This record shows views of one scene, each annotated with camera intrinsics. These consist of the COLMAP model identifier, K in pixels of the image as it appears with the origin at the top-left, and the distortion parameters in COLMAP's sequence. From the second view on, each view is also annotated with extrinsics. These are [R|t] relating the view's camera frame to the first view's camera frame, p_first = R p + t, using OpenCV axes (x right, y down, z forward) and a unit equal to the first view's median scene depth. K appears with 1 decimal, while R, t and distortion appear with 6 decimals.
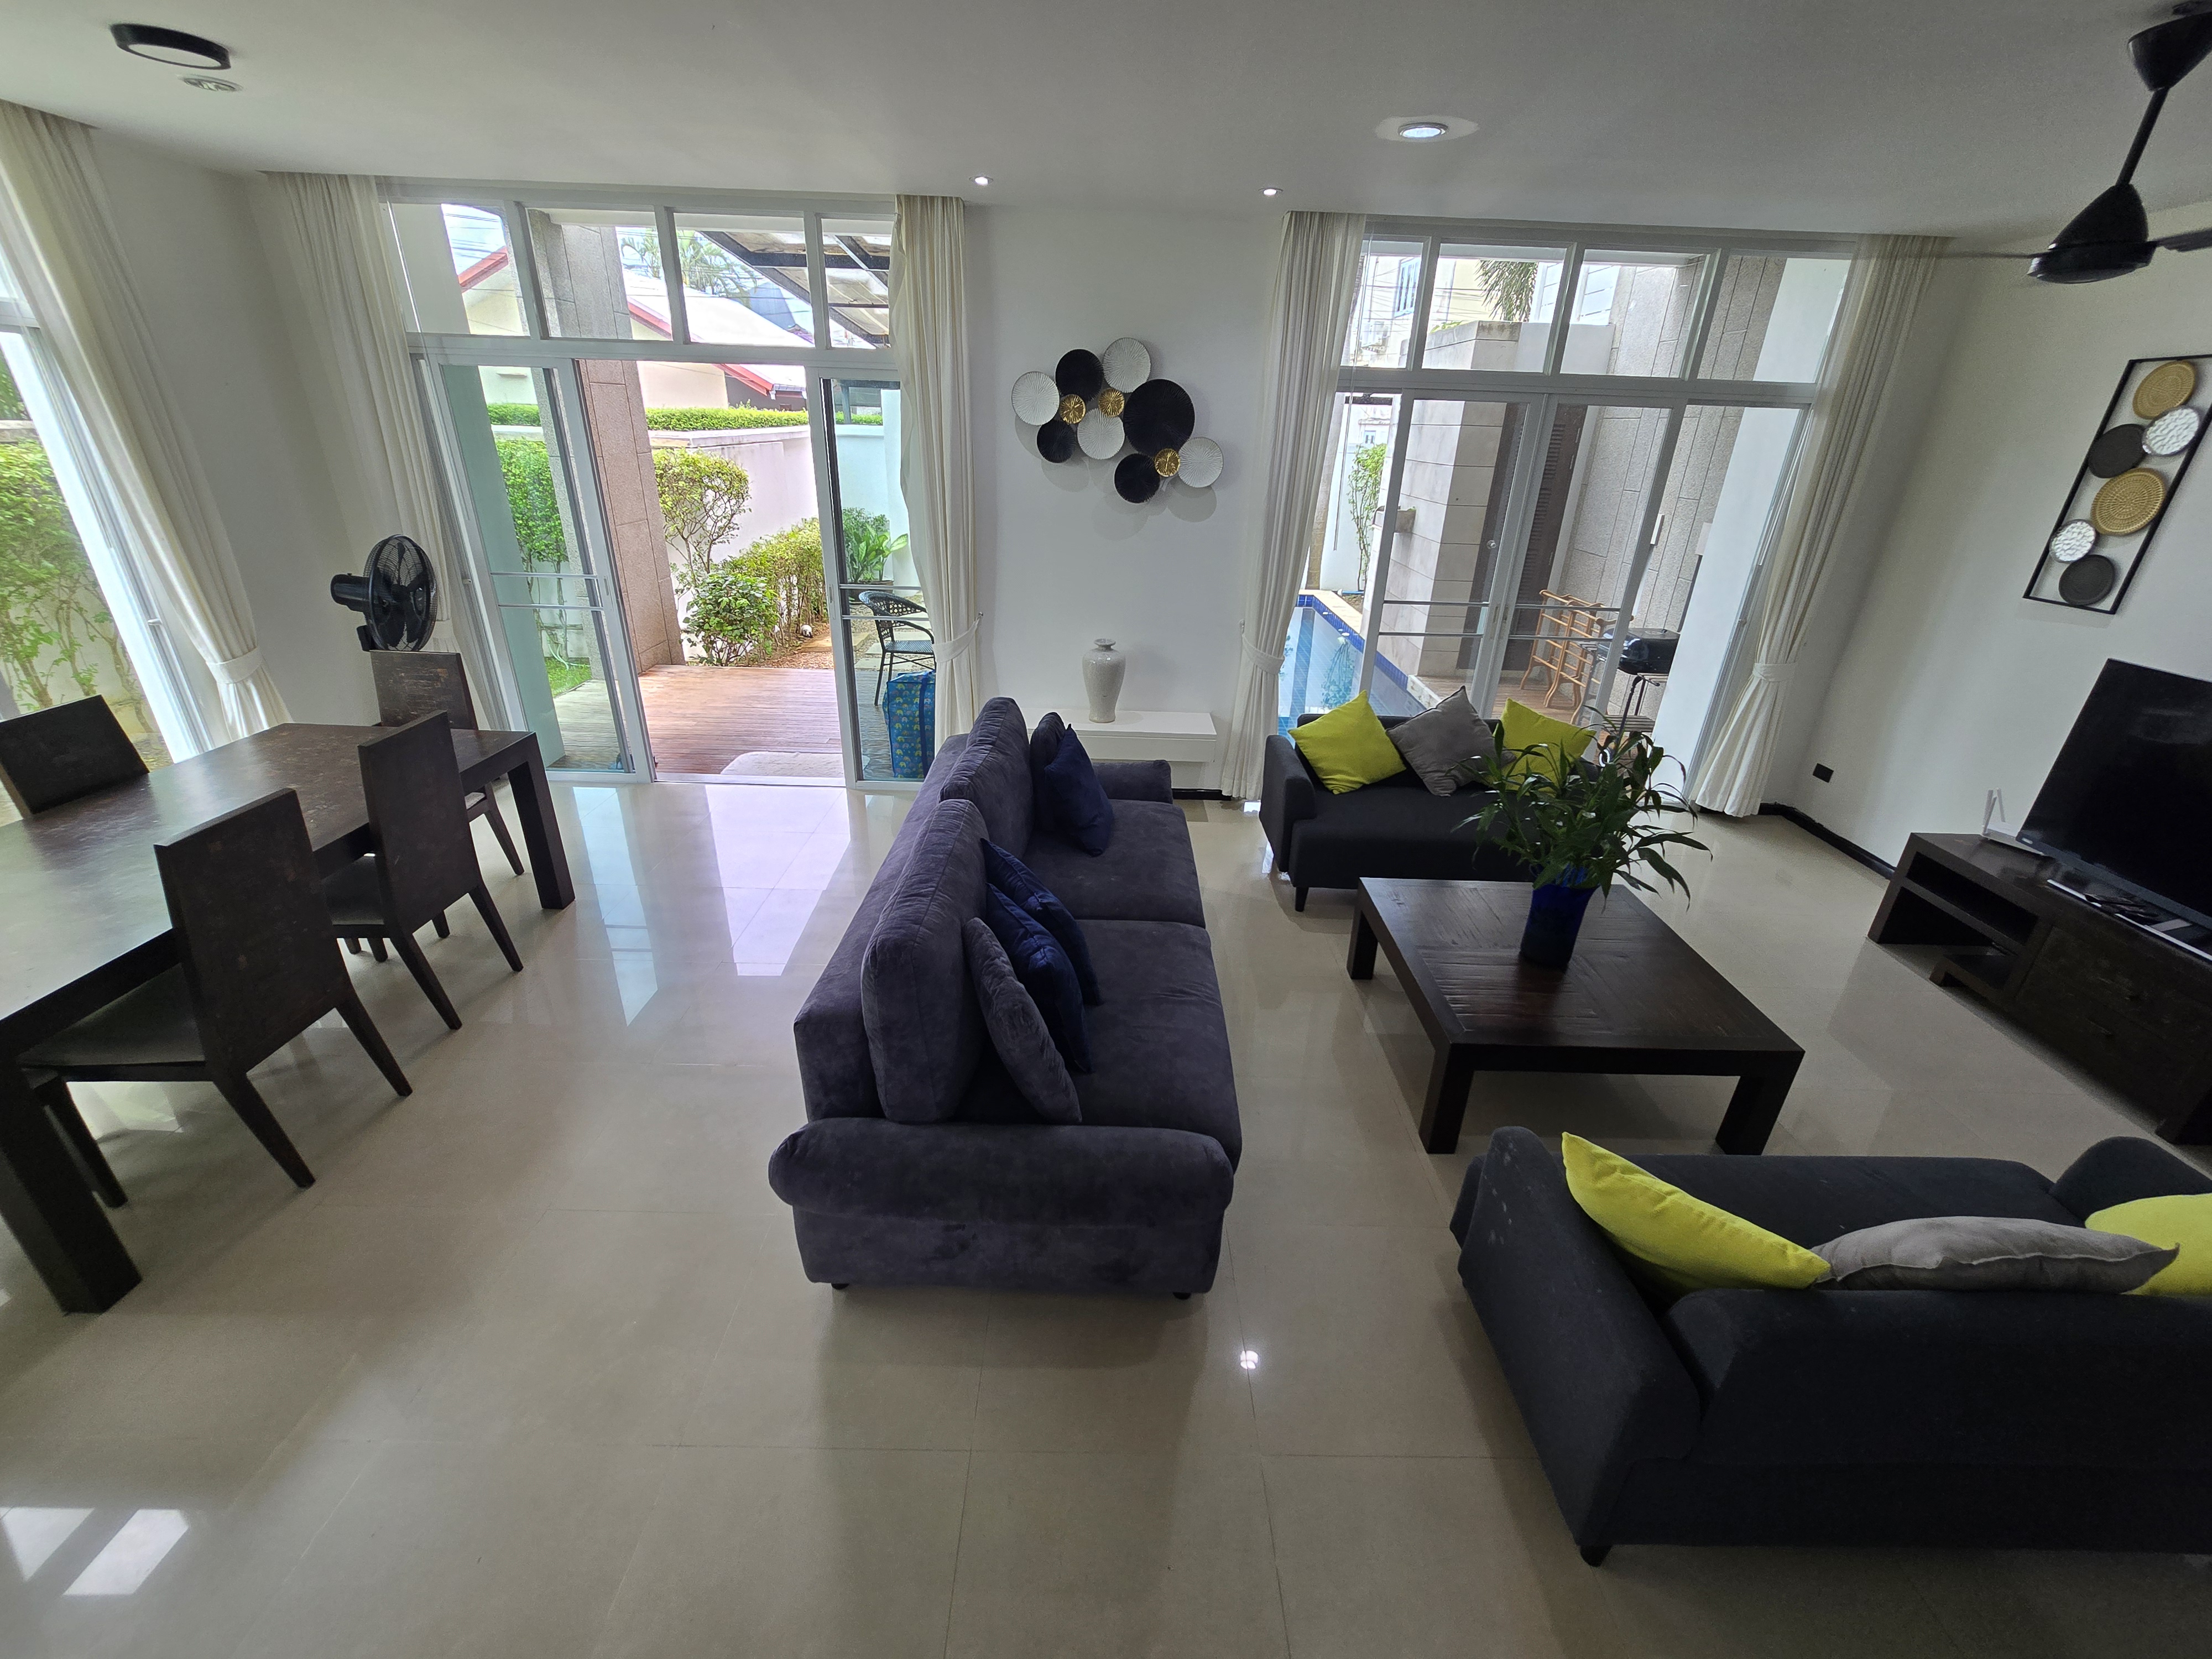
lens RADIAL K [[909.5, 0, 1102.1], [0, 909.5, 831.1], [0, 0, 1]] dist [-0.004533, 0.000487]
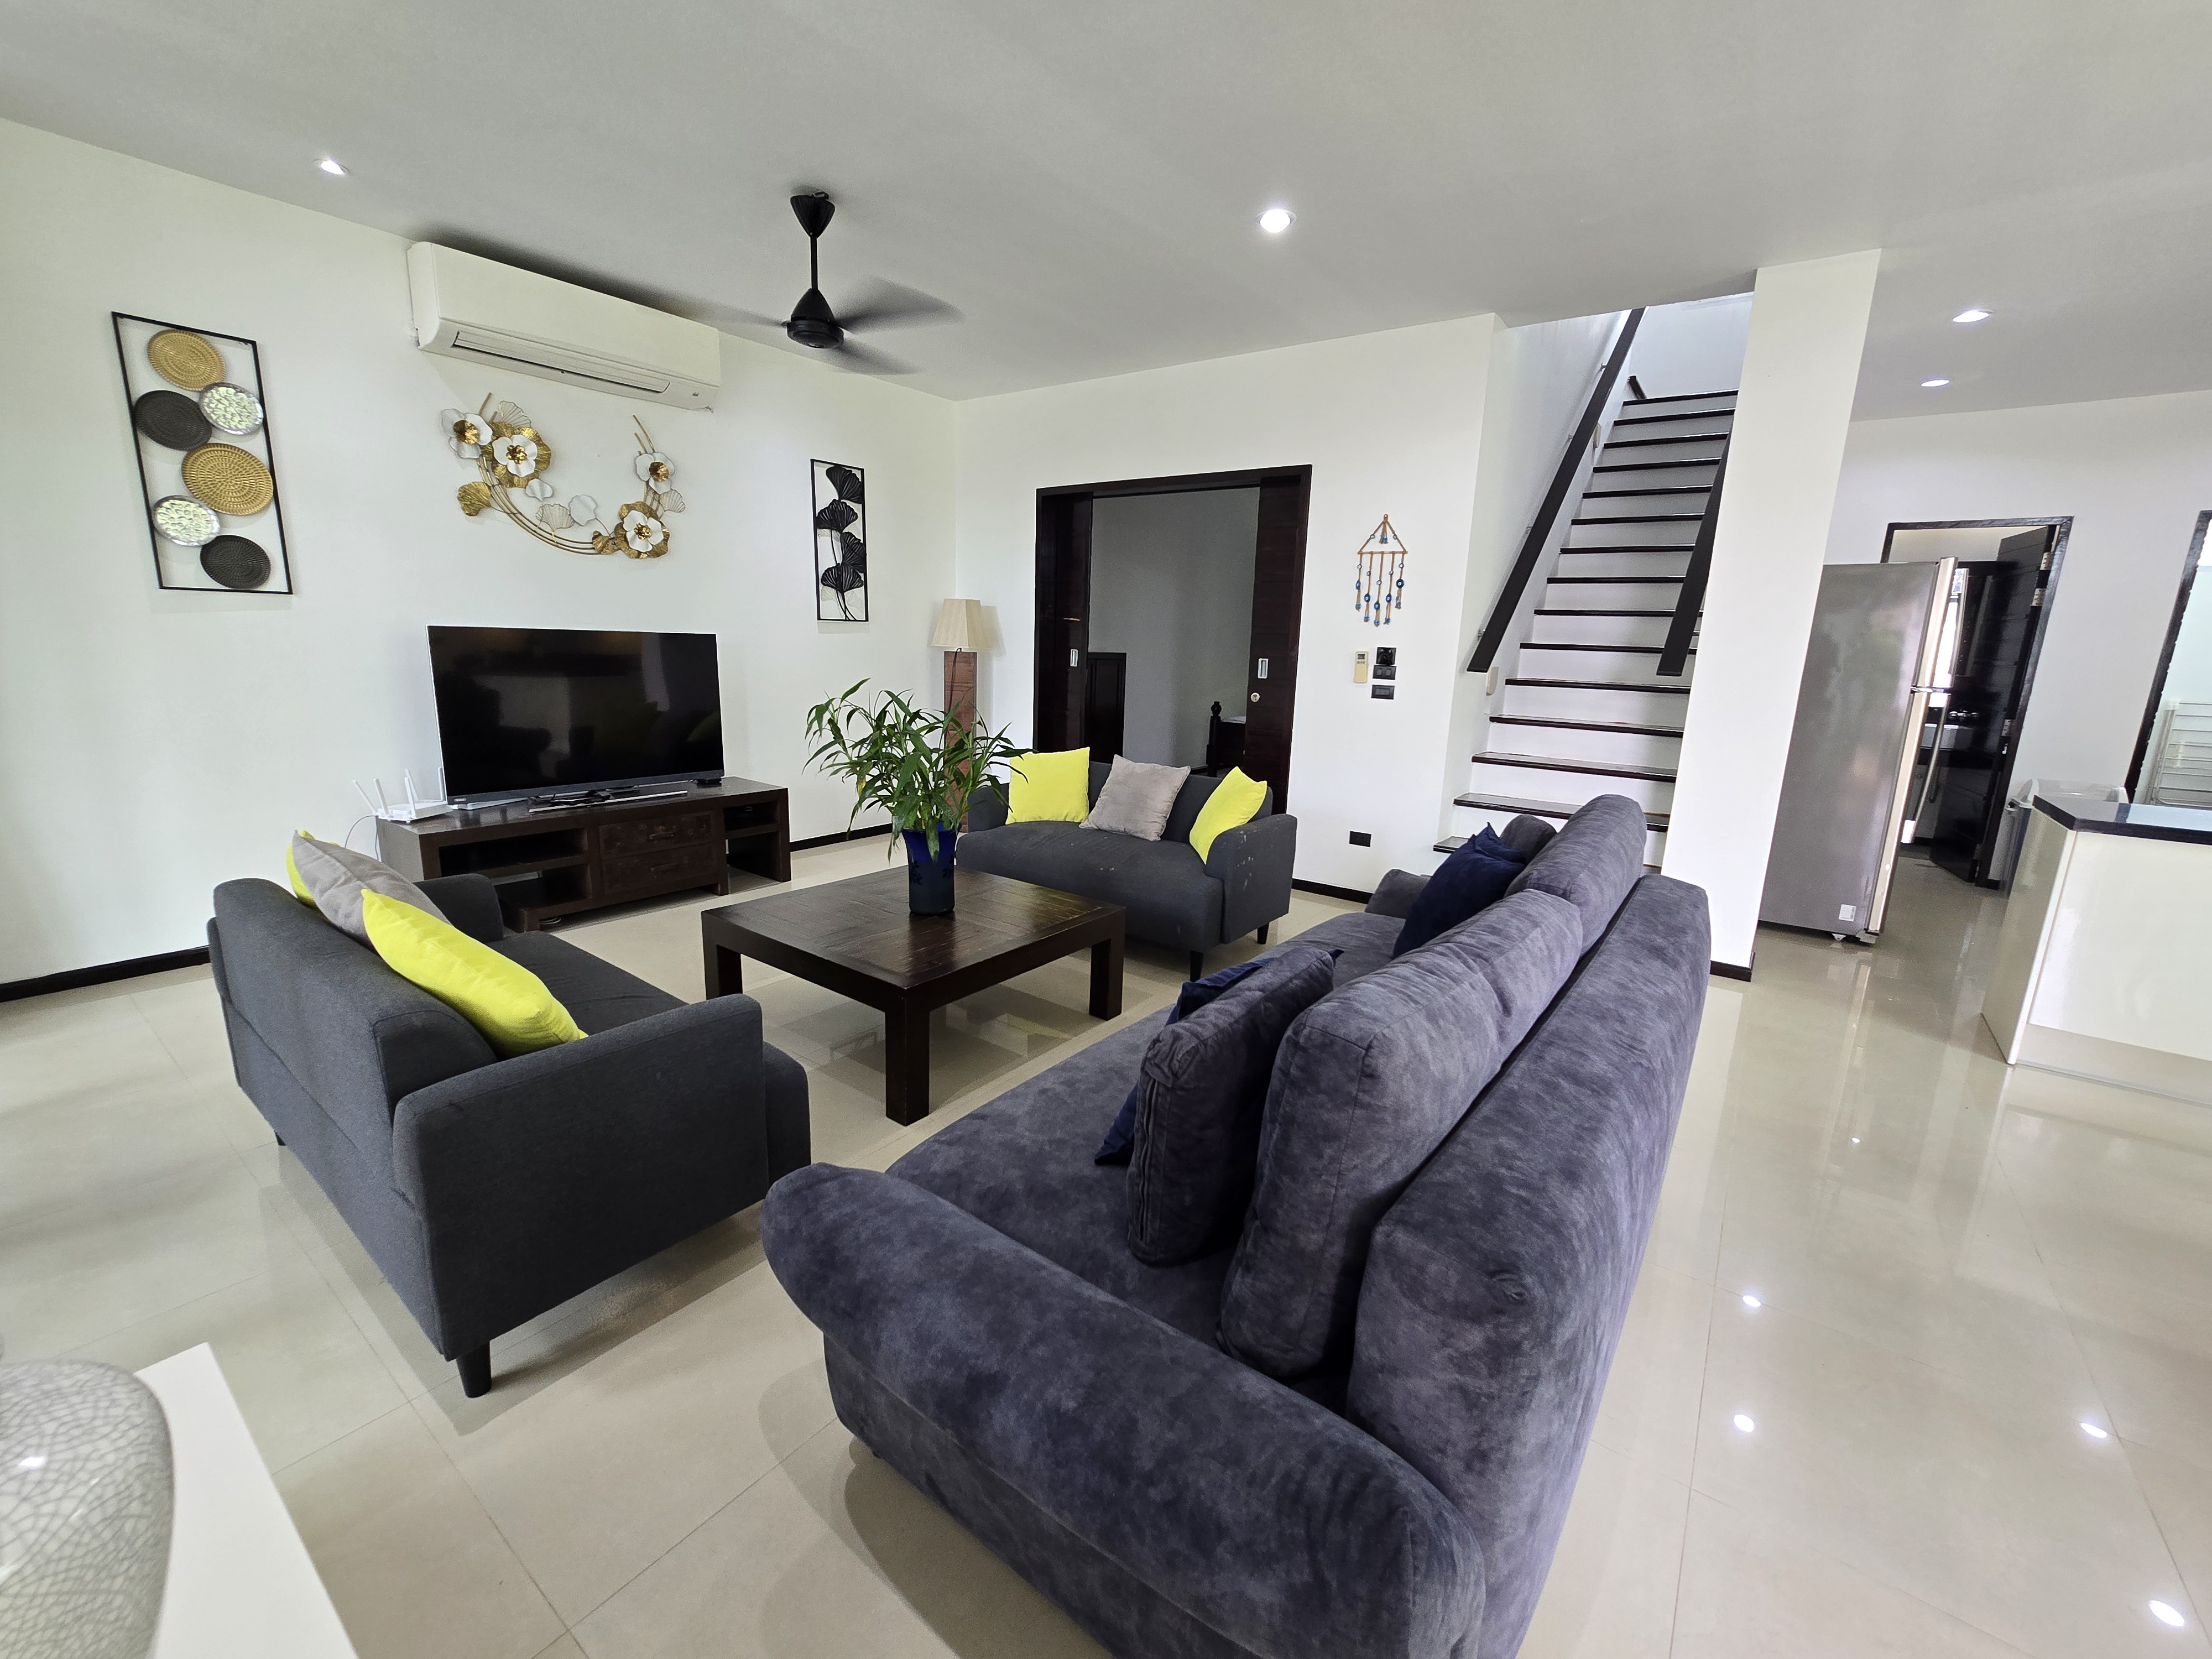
lens RADIAL K [[909.5, 0, 1114.0], [0, 909.5, 830.3], [0, 0, 1]] dist [-0.004533, 0.000487]
pose [[-0.785795, -0.182653, 0.590901, -0.211634], [0.202069, 0.827150, 0.524396, -0.330210], [-0.584546, 0.531470, -0.613062, 1.105654]]
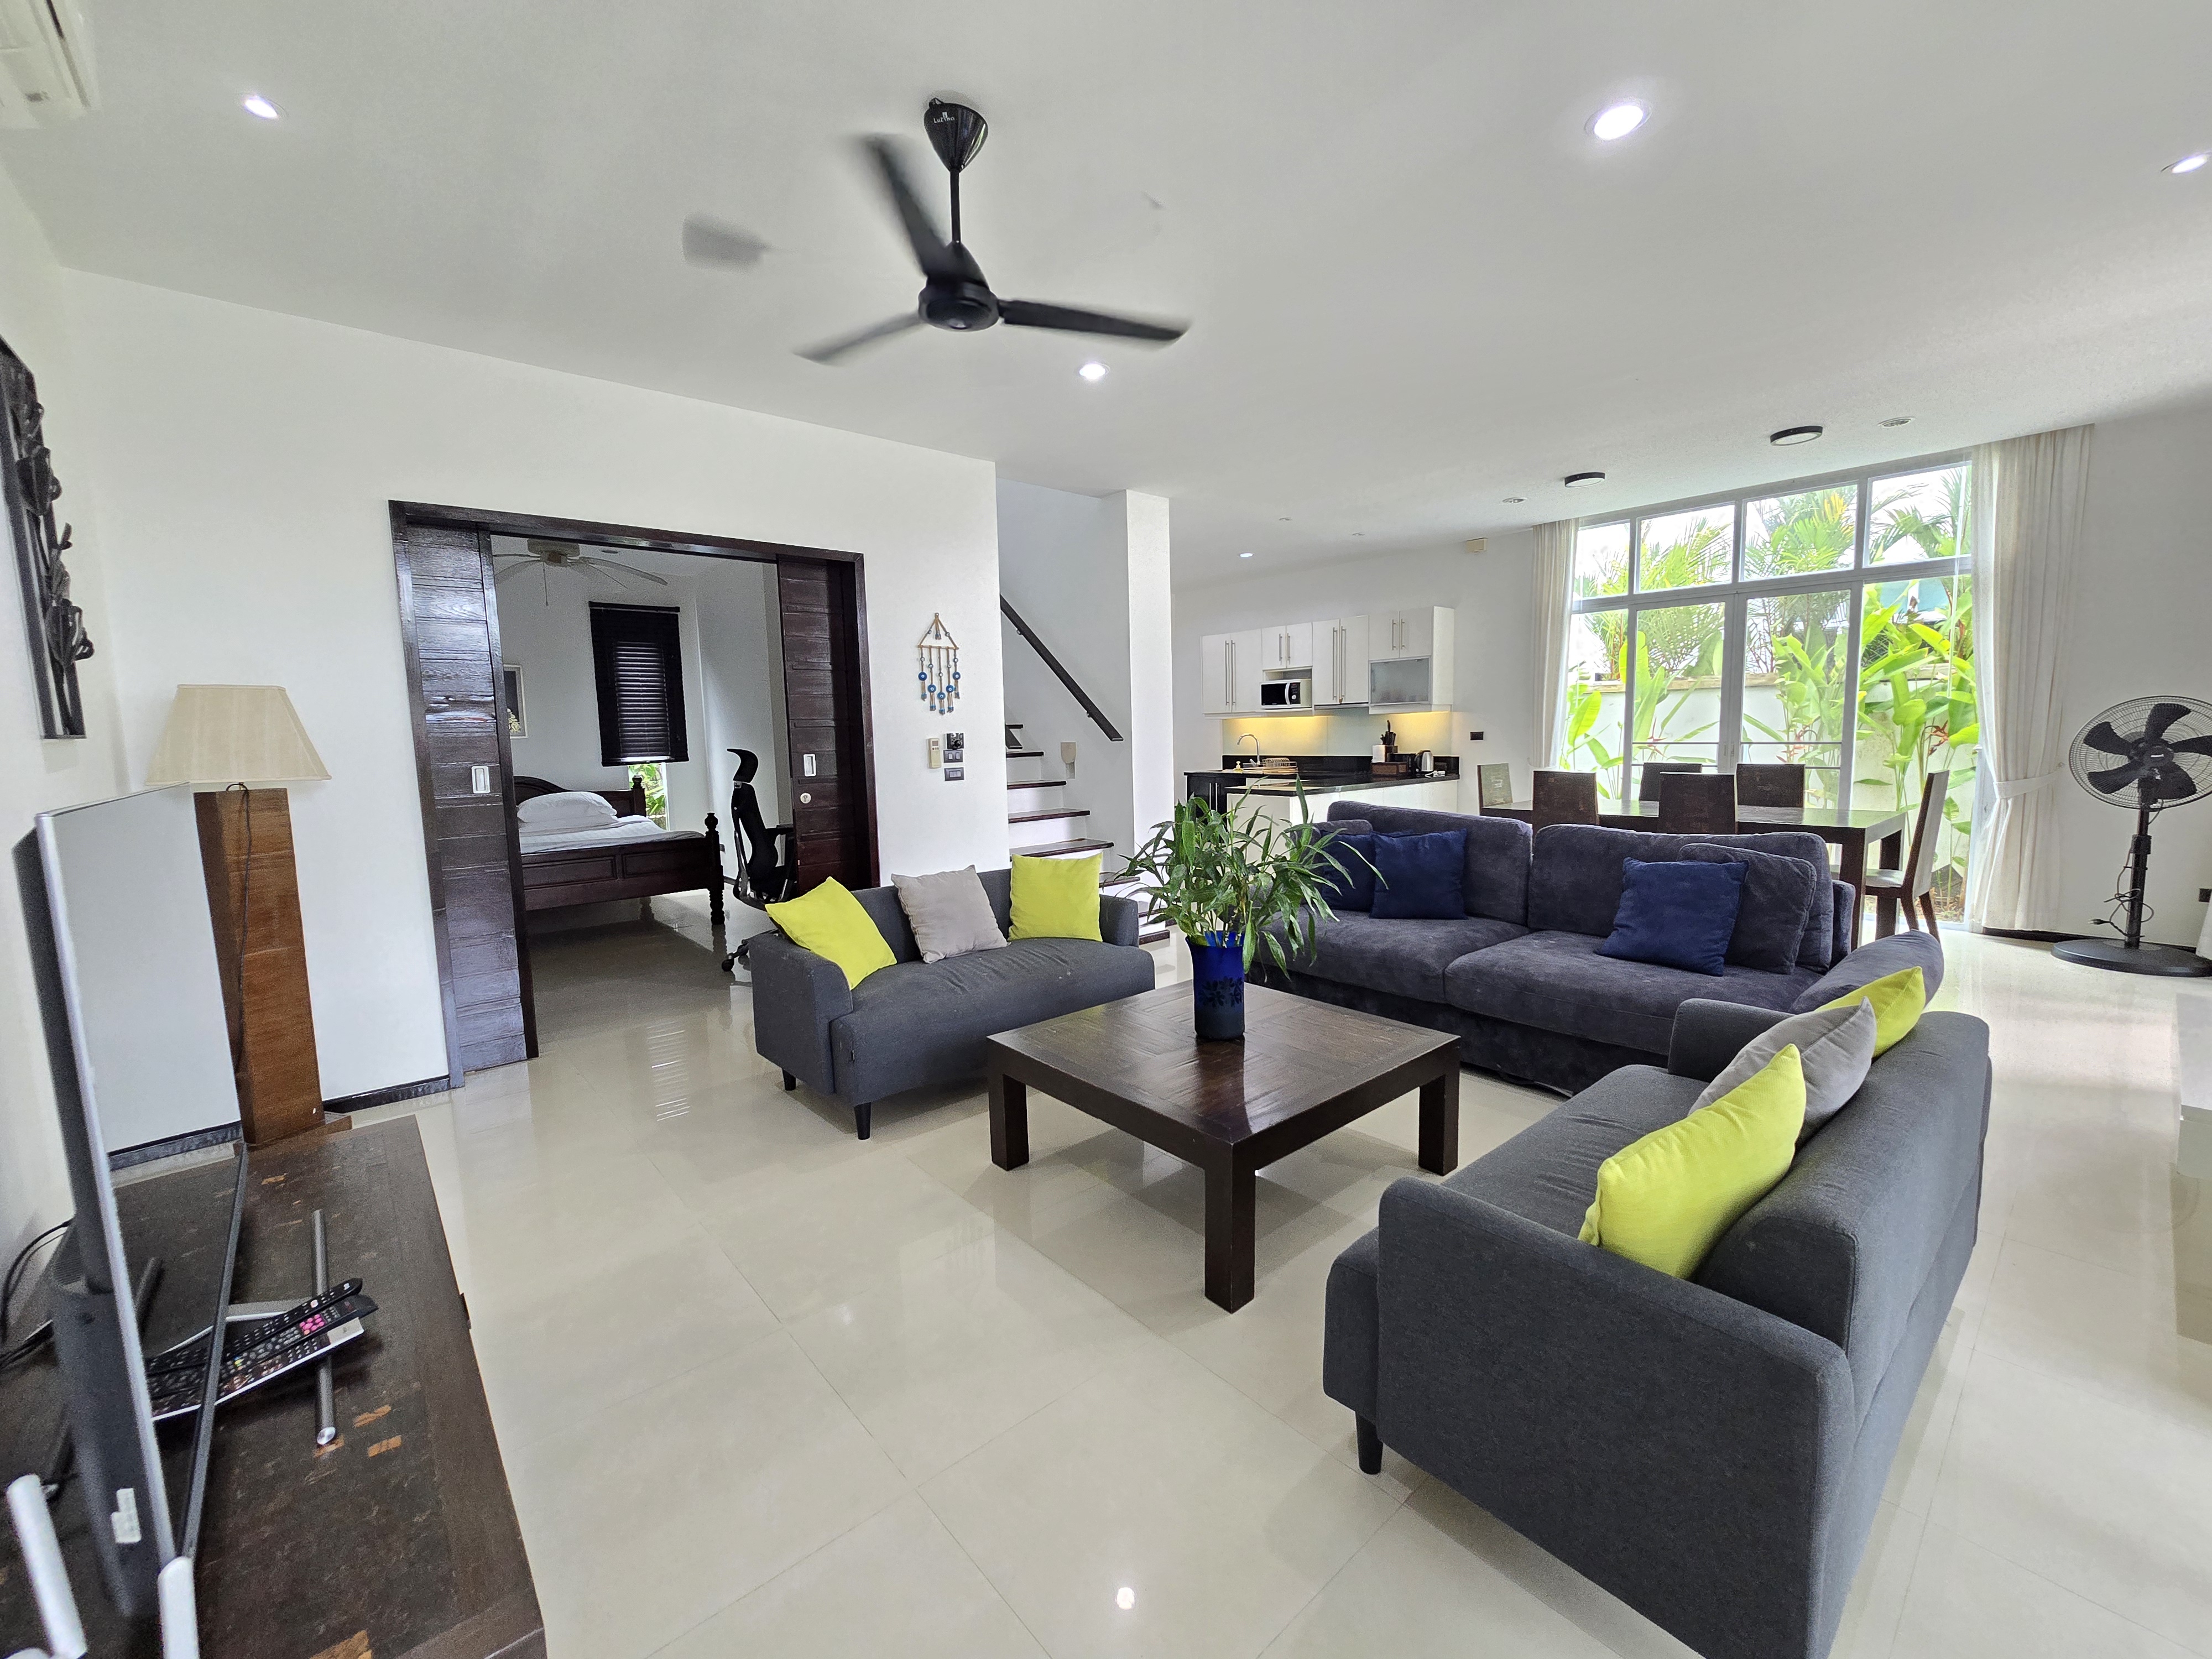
lens RADIAL K [[909.5, 0, 1119.8], [0, 909.5, 826.7], [0, 0, 1]] dist [-0.004533, 0.000487]
pose [[-0.753456, 0.057736, -0.654959, 0.868145], [-0.270256, 0.880902, 0.388553, -0.283742], [0.599388, 0.469764, -0.648117, 1.081874]]
